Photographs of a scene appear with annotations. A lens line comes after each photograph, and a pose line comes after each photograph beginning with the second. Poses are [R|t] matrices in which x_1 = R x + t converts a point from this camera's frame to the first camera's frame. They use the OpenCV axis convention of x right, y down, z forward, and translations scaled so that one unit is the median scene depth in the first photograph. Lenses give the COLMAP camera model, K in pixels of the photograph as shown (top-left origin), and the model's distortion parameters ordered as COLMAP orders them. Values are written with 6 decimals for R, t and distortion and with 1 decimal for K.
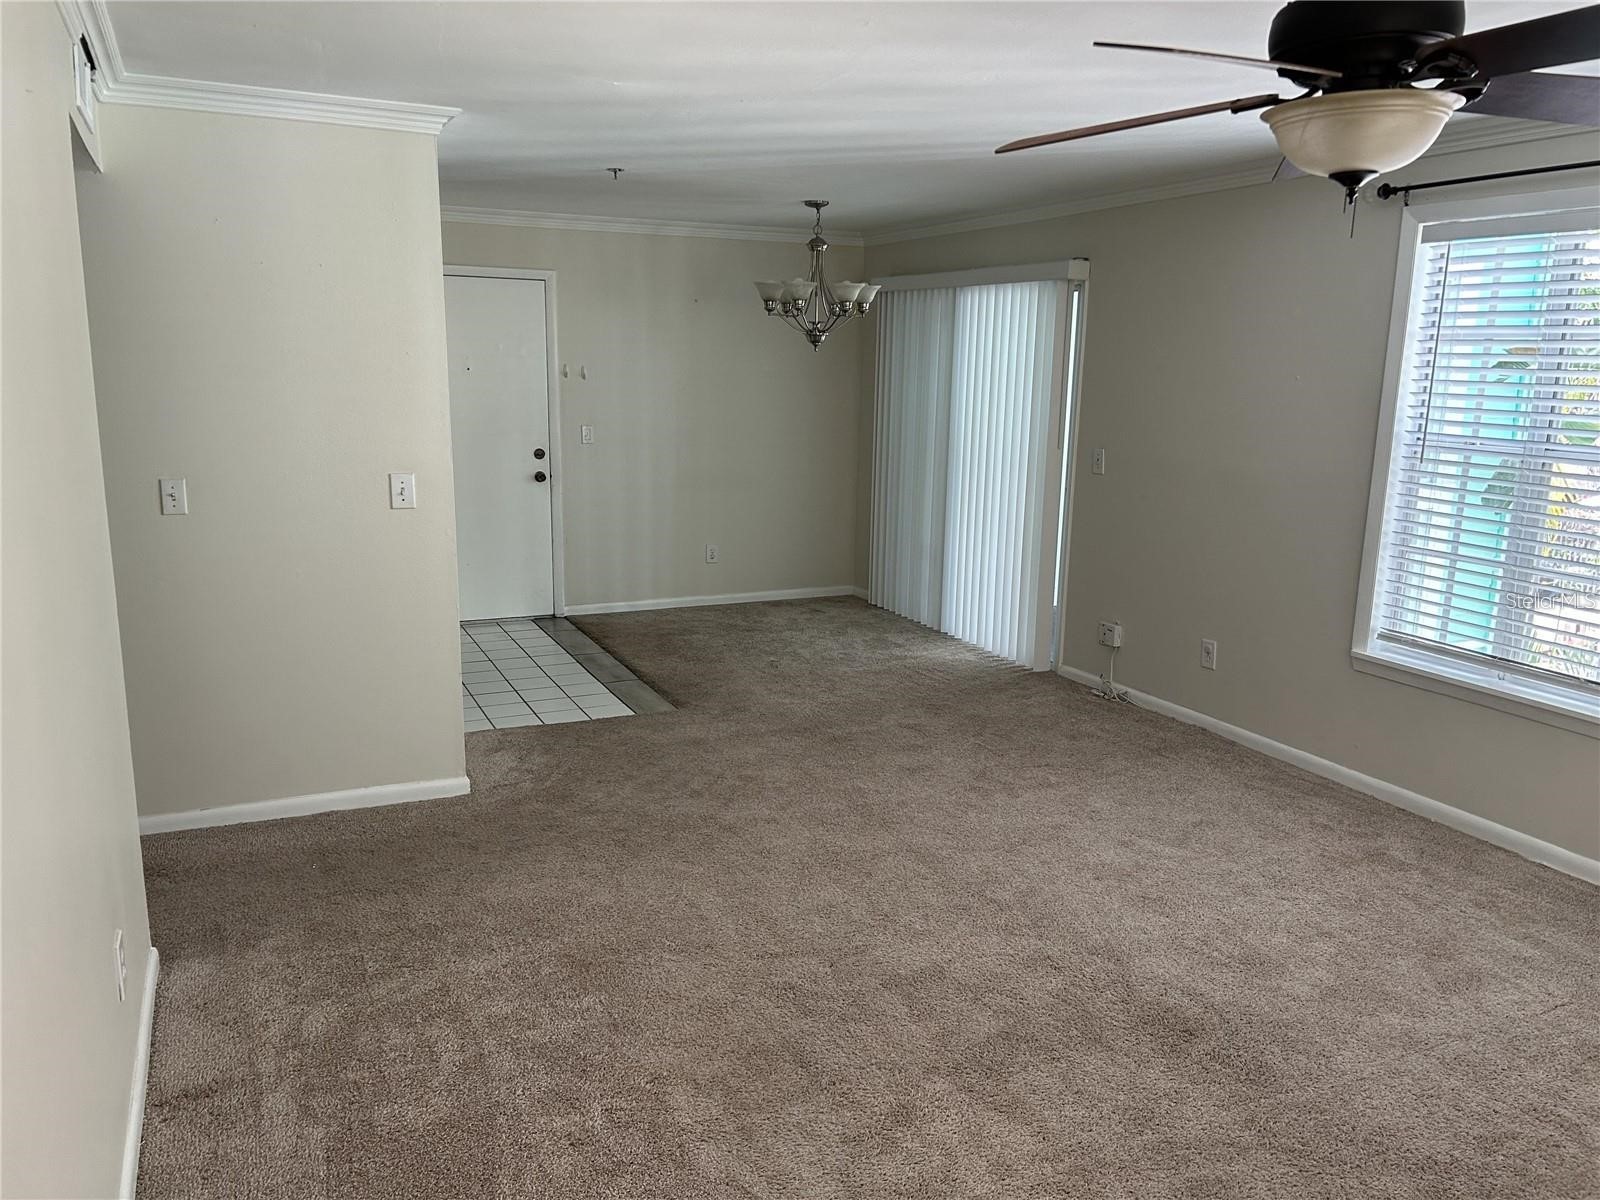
lens RADIAL K [[1278.1, 0, 800.0], [0, 1278.1, 600.0], [0, 0, 1]] dist [0.110021, -0.169206]
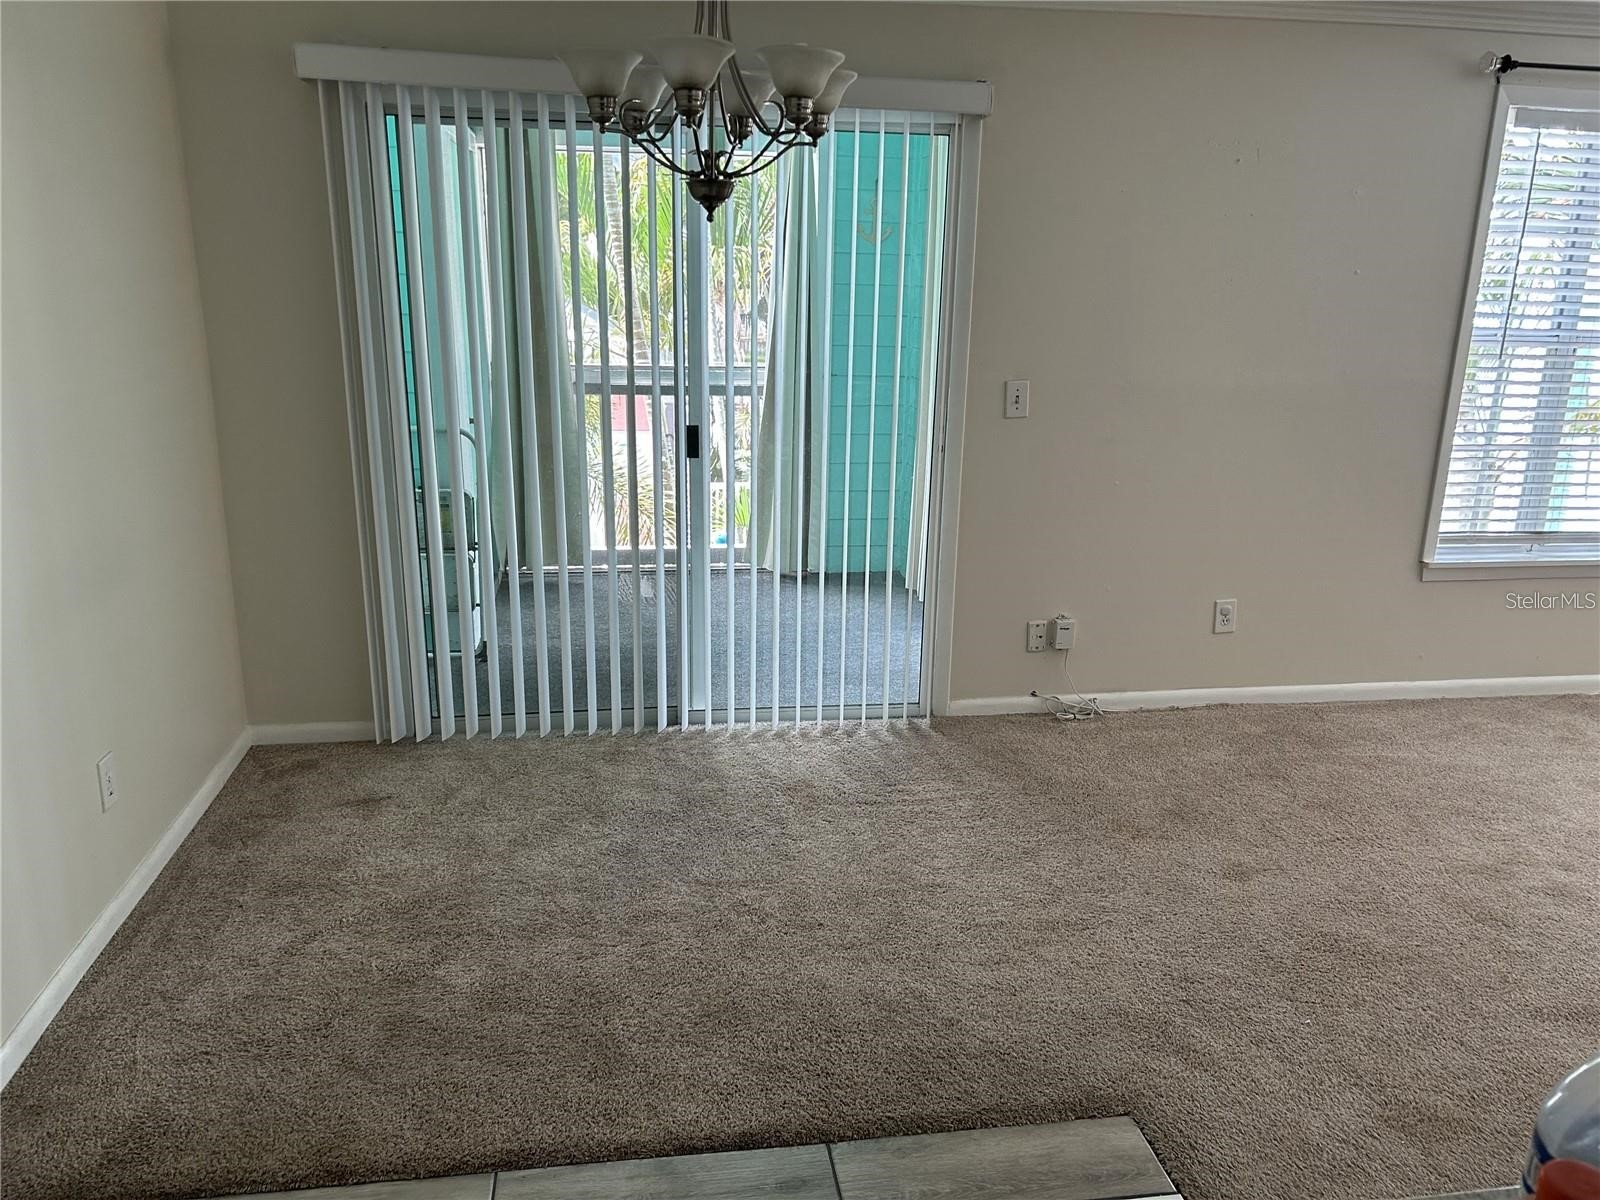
lens RADIAL K [[1210.6, 0, 836.4], [0, 1210.6, 592.1], [0, 0, 1]] dist [-0.002173, -0.006488]
pose [[0.269710, -0.268455, 0.924764, -0.388042], [0.165624, 0.958974, 0.230081, -0.161833], [-0.948591, 0.091108, 0.303107, 0.853331]]
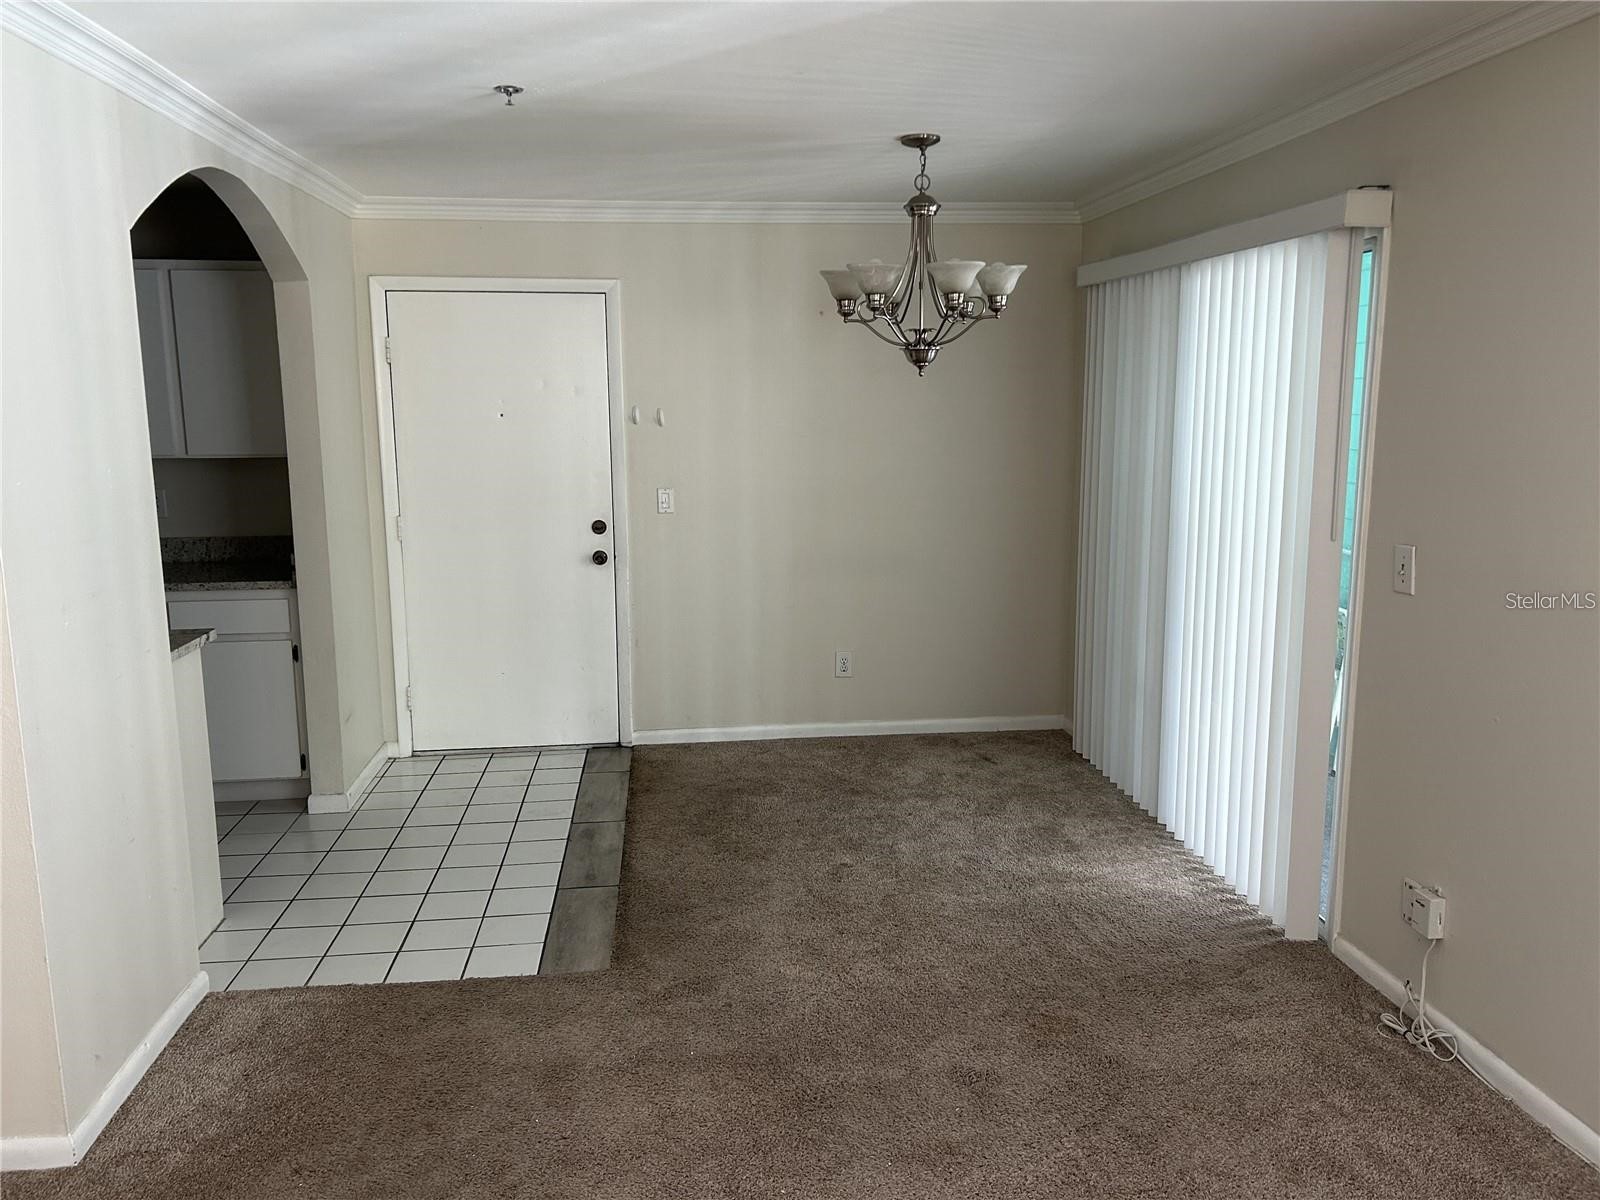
lens RADIAL K [[1225.8, 0, 779.2], [0, 1225.8, 587.3], [0, 0, 1]] dist [0.070168, -0.144391]
pose [[0.941404, 0.028467, -0.336077, 0.152033], [-0.039278, 0.998905, -0.025414, -0.074053], [0.334985, 0.037125, 0.941492, 0.421248]]
